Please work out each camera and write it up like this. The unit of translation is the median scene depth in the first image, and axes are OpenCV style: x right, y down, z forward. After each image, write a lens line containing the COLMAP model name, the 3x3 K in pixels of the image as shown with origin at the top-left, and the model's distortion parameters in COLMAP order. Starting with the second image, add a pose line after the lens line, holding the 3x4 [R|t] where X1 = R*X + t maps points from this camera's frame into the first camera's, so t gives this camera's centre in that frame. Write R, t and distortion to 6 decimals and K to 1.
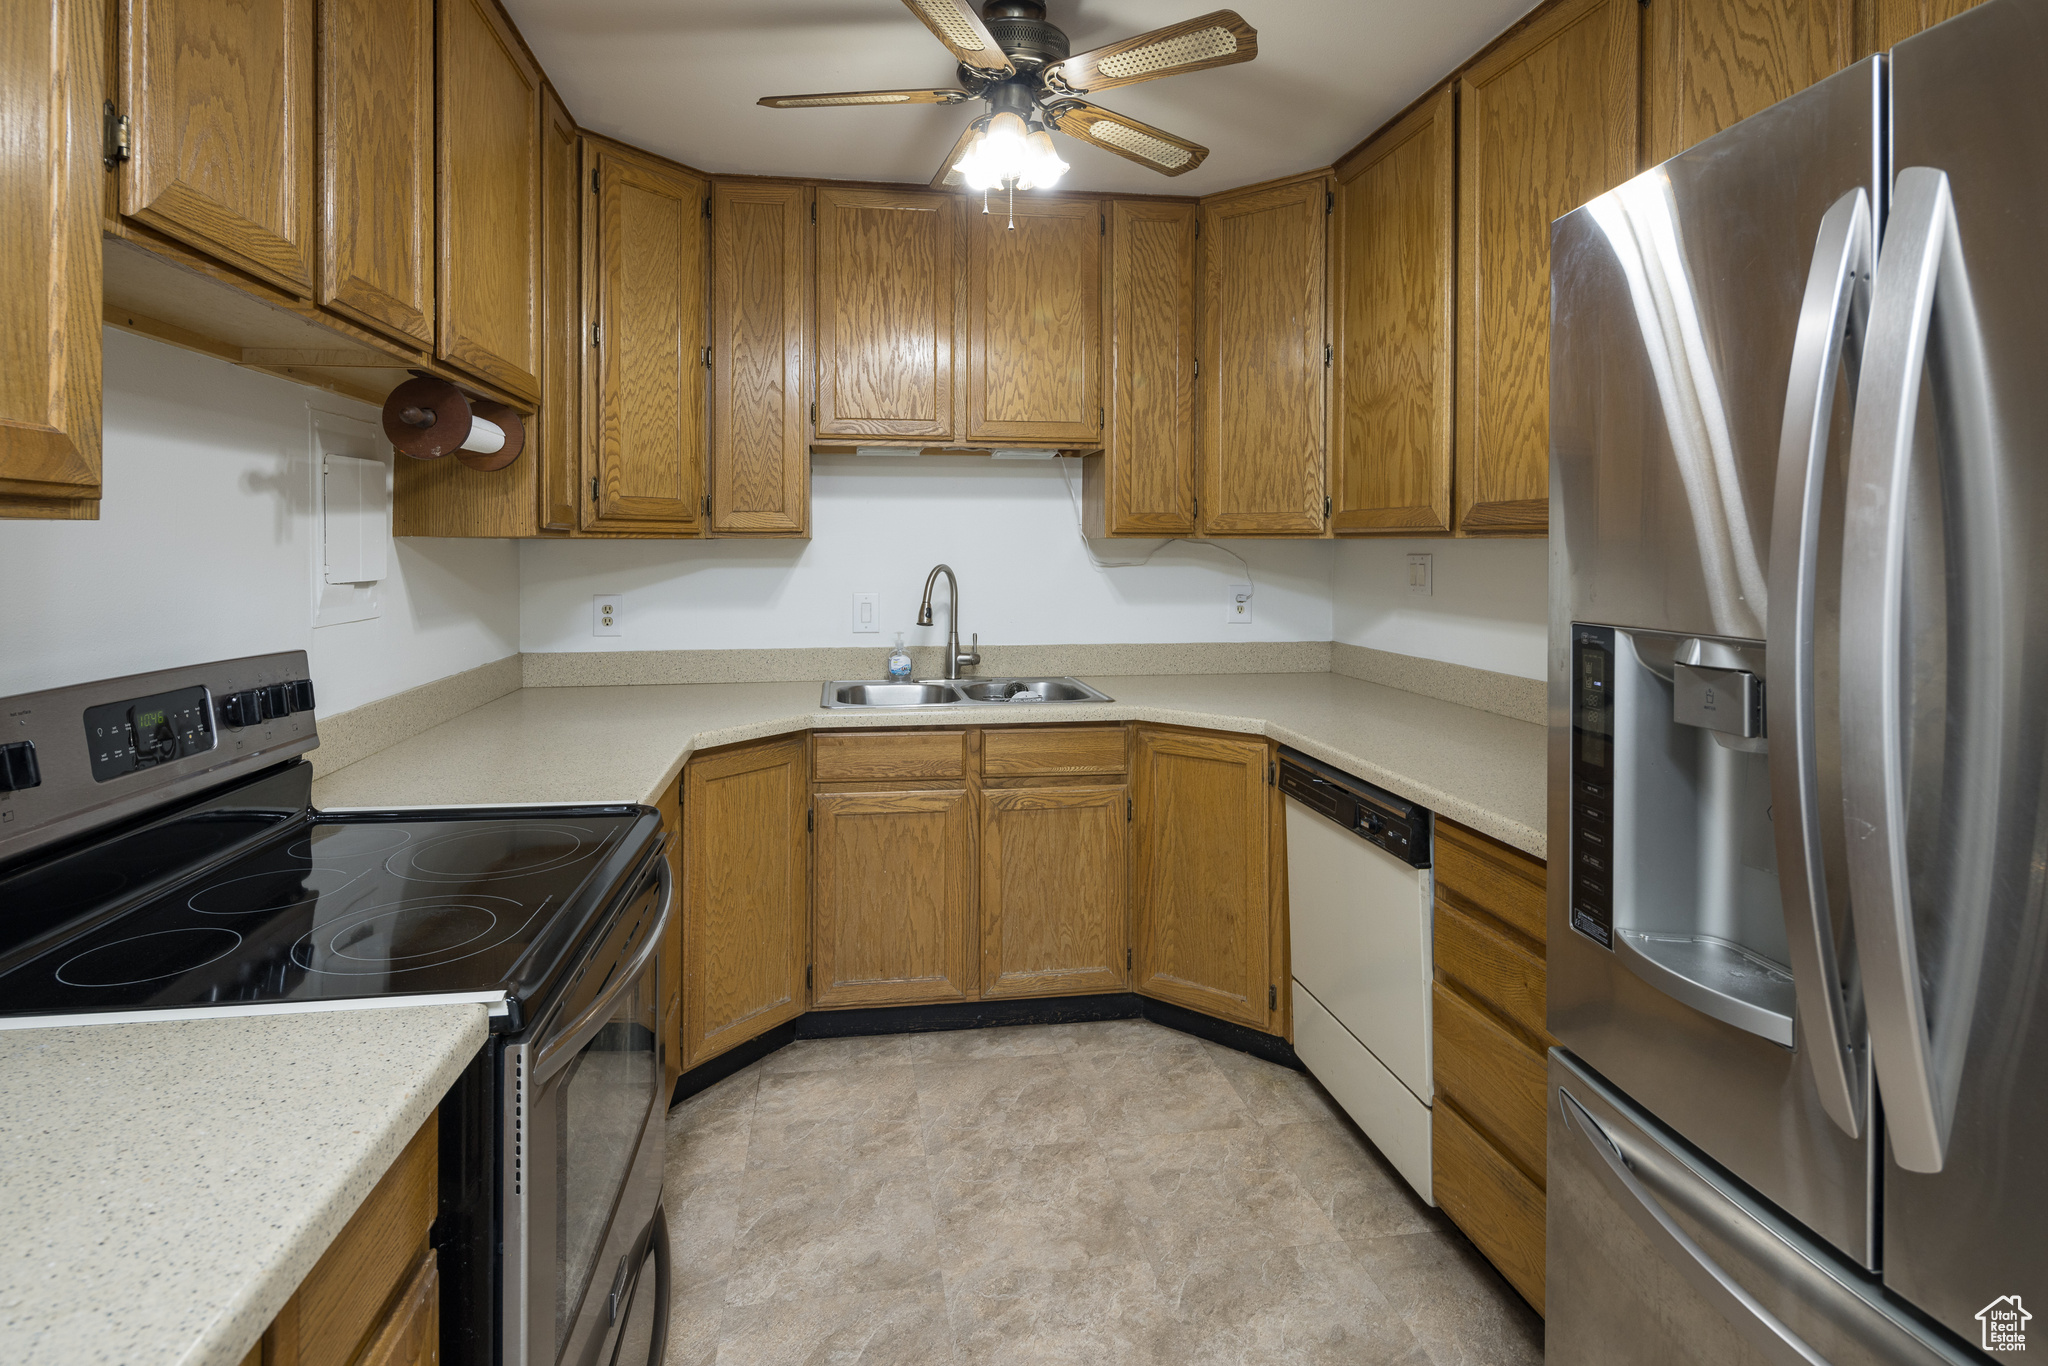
lens RADIAL K [[1036.7, 0, 1015.2], [0, 1036.7, 555.7], [0, 0, 1]] dist [0.000147, -0.000157]
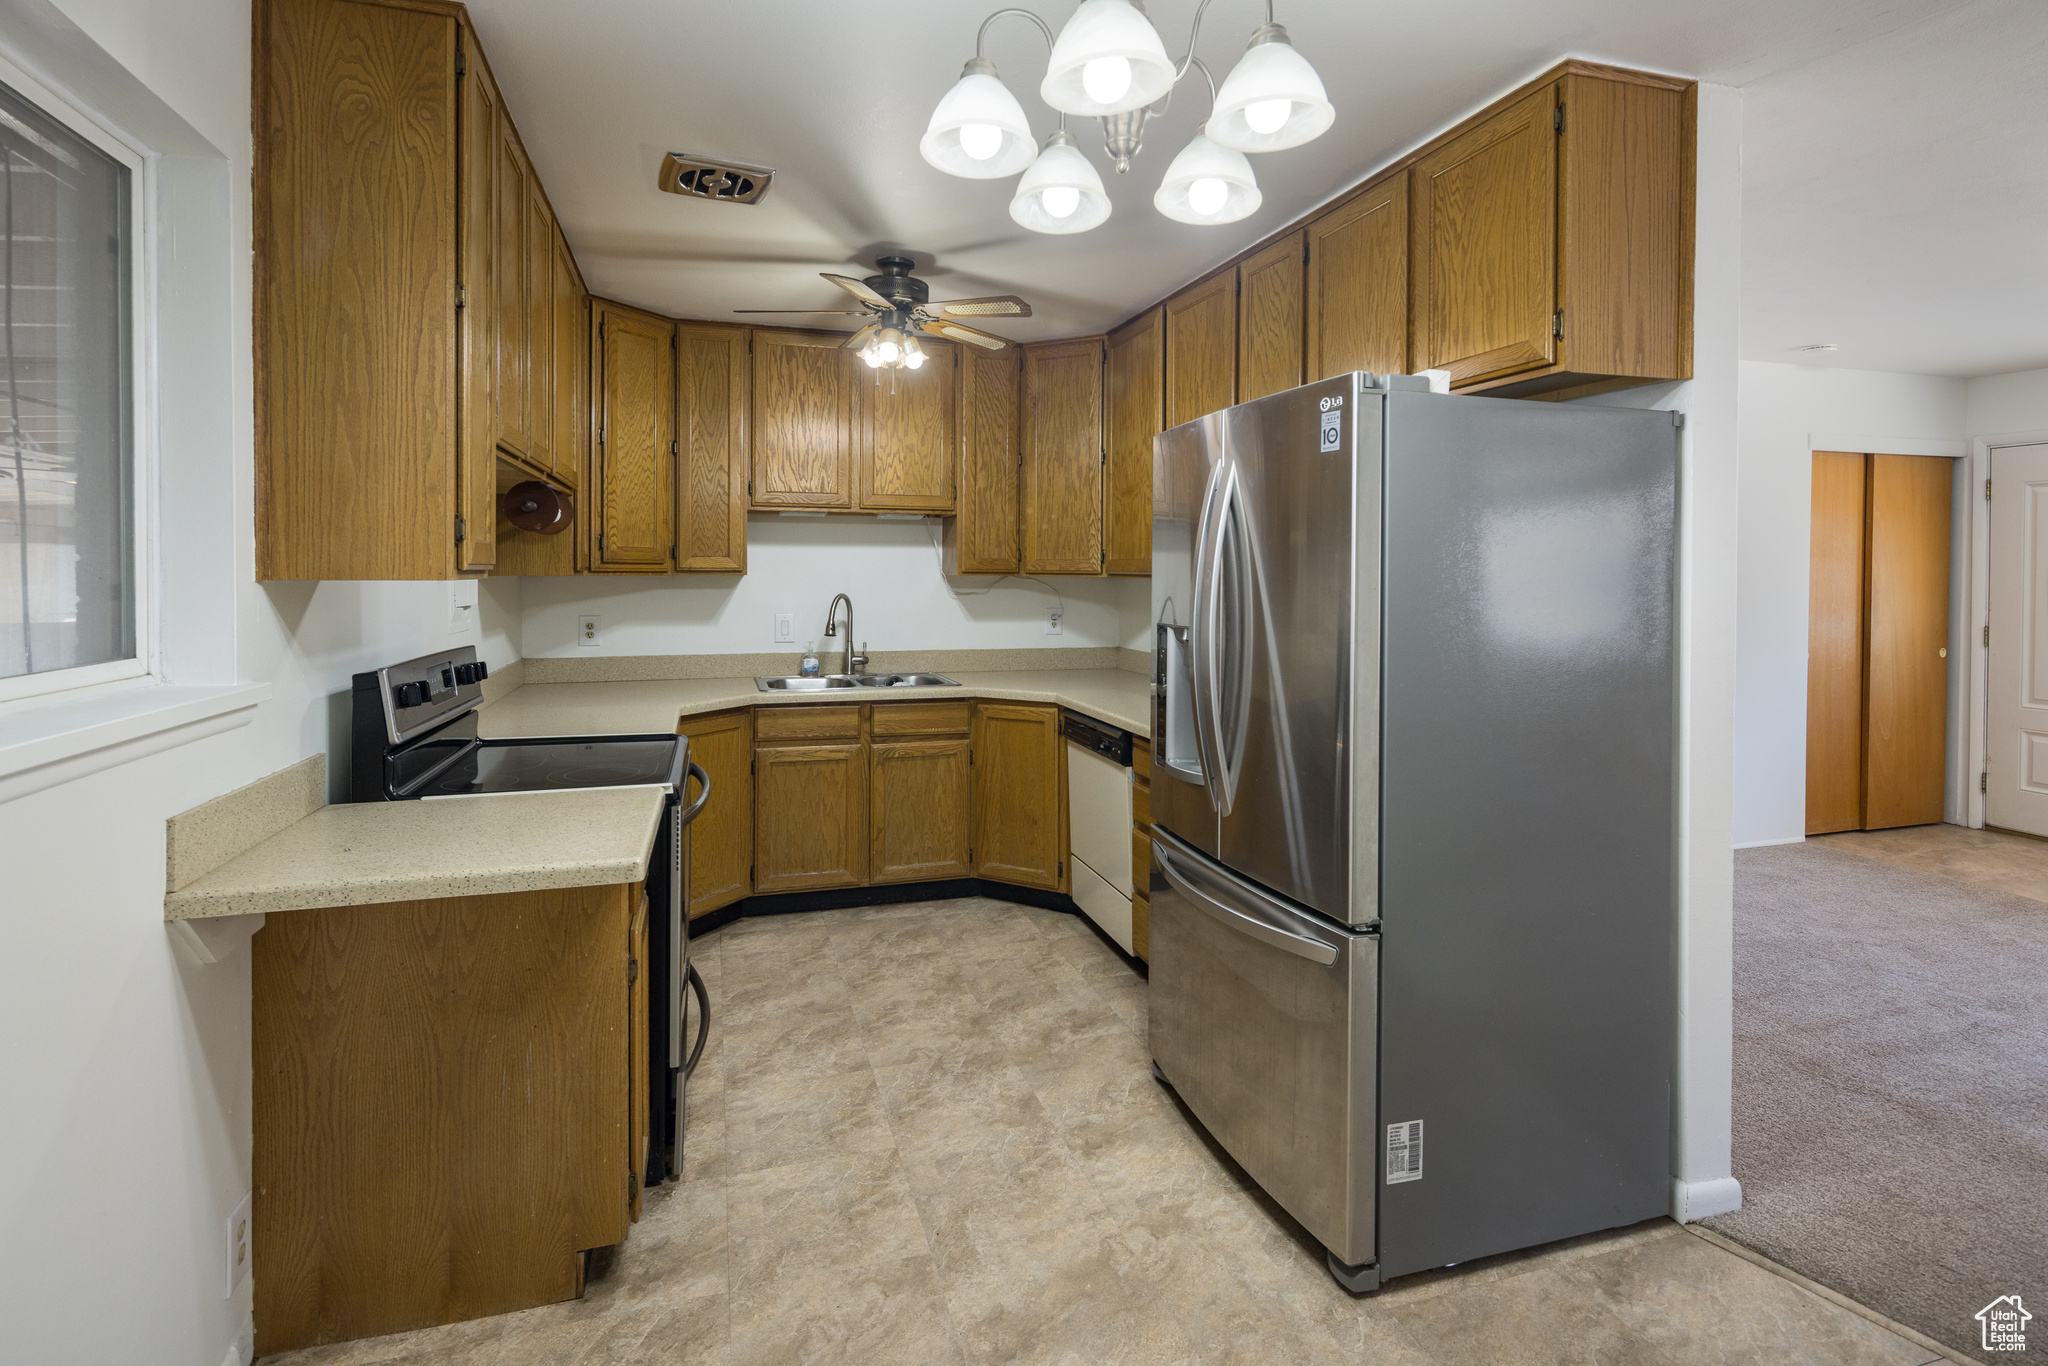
lens RADIAL K [[1036.7, 0, 1098.8], [0, 1036.7, 590.9], [0, 0, 1]] dist [0.000147, -0.000157]
pose [[0.980388, 0.001812, 0.197071, -0.005919], [-0.003938, 0.999938, 0.010395, -0.013352], [-0.197040, -0.010968, 0.980334, -0.543785]]
